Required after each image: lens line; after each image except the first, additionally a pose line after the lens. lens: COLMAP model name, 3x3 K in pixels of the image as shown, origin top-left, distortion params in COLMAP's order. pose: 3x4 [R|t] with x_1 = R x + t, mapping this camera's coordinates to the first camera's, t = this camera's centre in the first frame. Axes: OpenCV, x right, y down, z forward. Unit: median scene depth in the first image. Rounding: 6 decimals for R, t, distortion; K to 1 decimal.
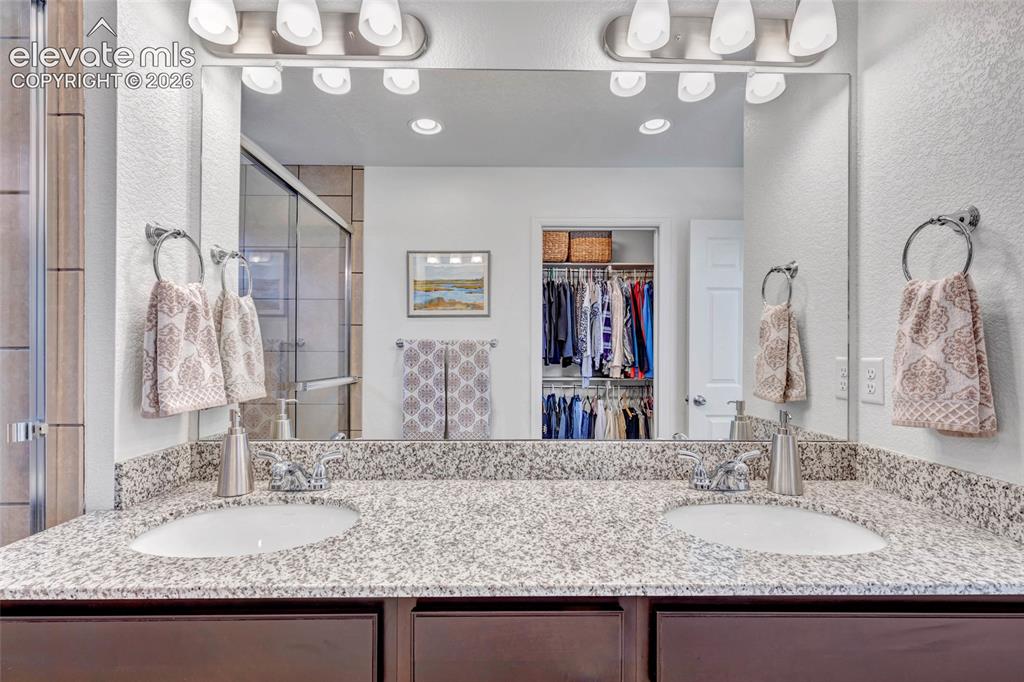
lens RADIAL K [[469.9, 0, 515.9], [0, 469.9, 345.2], [0, 0, 1]] dist [0.004363, -0.001148]
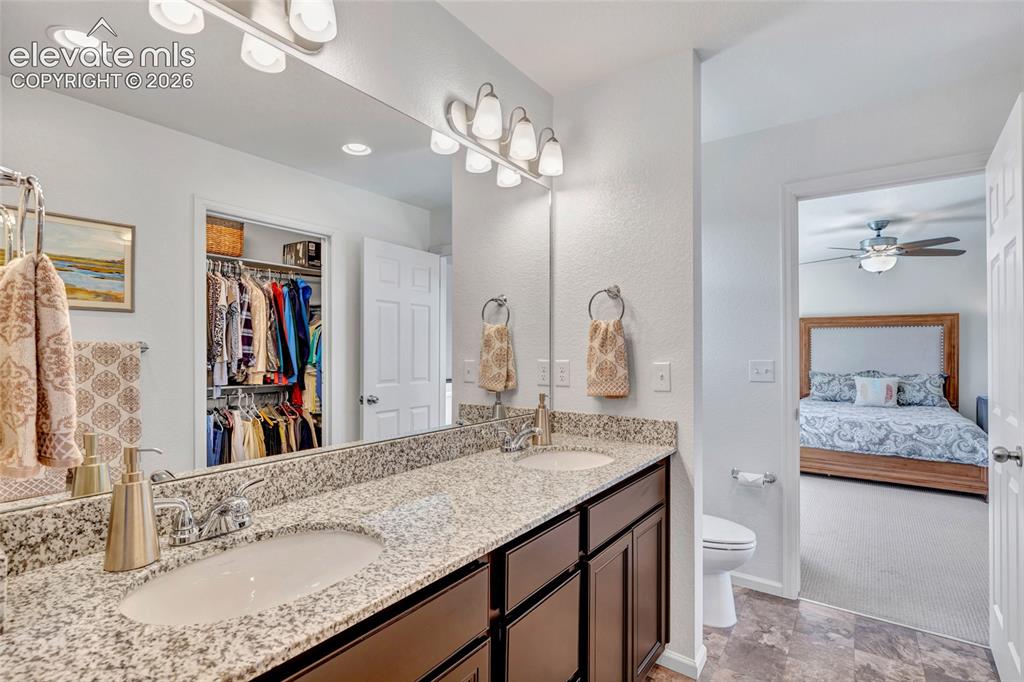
lens RADIAL K [[492.4, 0, 512.7], [0, 492.4, 344.1], [0, 0, 1]] dist [-0.003321, 0.000186]
pose [[0.589295, 0.009776, 0.807859, -0.786300], [-0.006004, 0.999952, -0.007721, -0.016407], [-0.807896, -0.000301, 0.589325, 0.081162]]
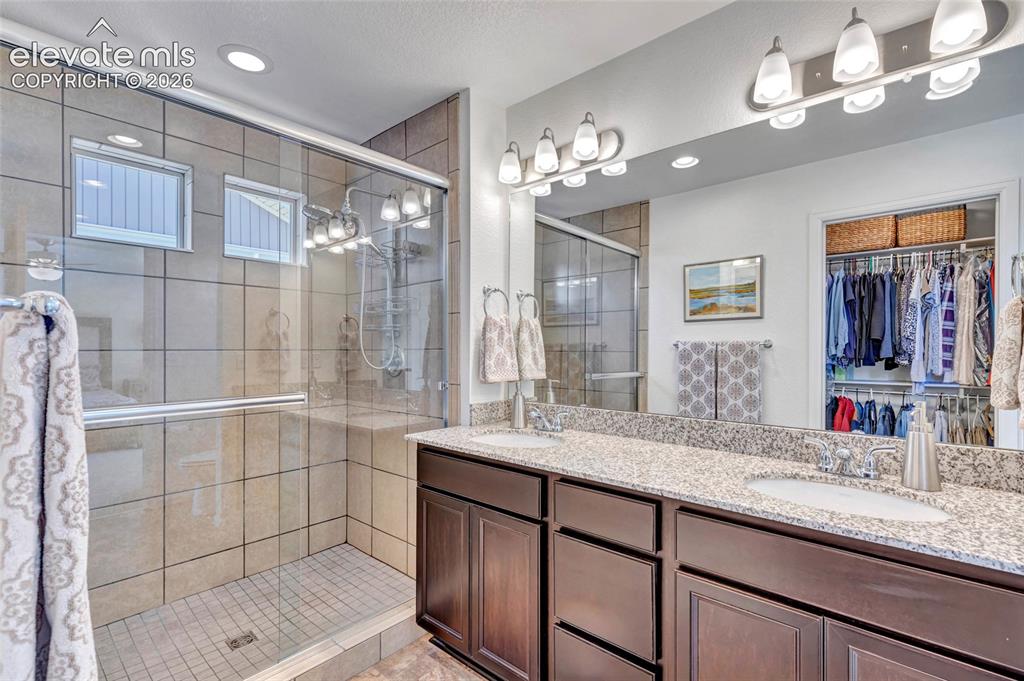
lens RADIAL K [[469.9, 0, 505.0], [0, 469.9, 341.3], [0, 0, 1]] dist [0.004363, -0.001148]
pose [[0.724634, -0.014871, -0.688974, 0.578549], [0.007881, 0.999881, -0.013293, -0.000197], [0.689089, 0.004203, 0.724664, -0.337974]]
